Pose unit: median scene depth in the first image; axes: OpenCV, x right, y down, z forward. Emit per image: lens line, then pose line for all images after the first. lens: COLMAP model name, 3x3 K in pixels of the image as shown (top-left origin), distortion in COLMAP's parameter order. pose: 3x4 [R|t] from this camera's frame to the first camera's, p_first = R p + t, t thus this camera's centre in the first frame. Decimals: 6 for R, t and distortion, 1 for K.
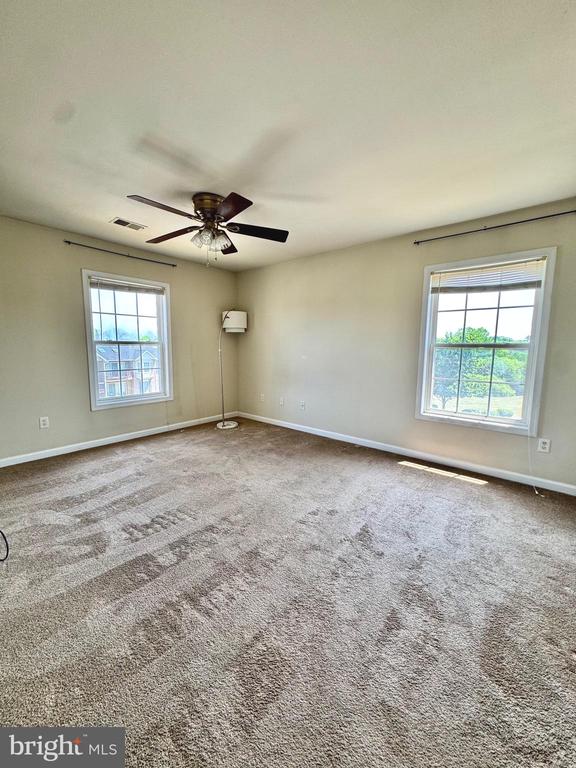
lens RADIAL K [[305.7, 0, 288.1], [0, 305.7, 382.7], [0, 0, 1]] dist [-0.000959, -0.000092]
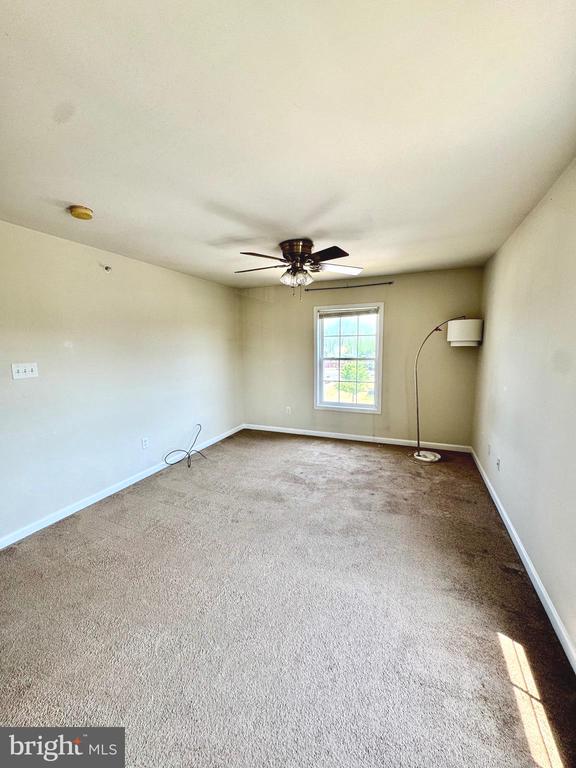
lens RADIAL K [[305.7, 0, 288.1], [0, 305.7, 382.7], [0, 0, 1]] dist [-0.000959, -0.000092]
pose [[0.306340, 0.106528, -0.945943, 0.546022], [-0.101178, 0.991733, 0.078918, -0.109287], [0.946530, 0.071532, 0.314586, 0.410055]]
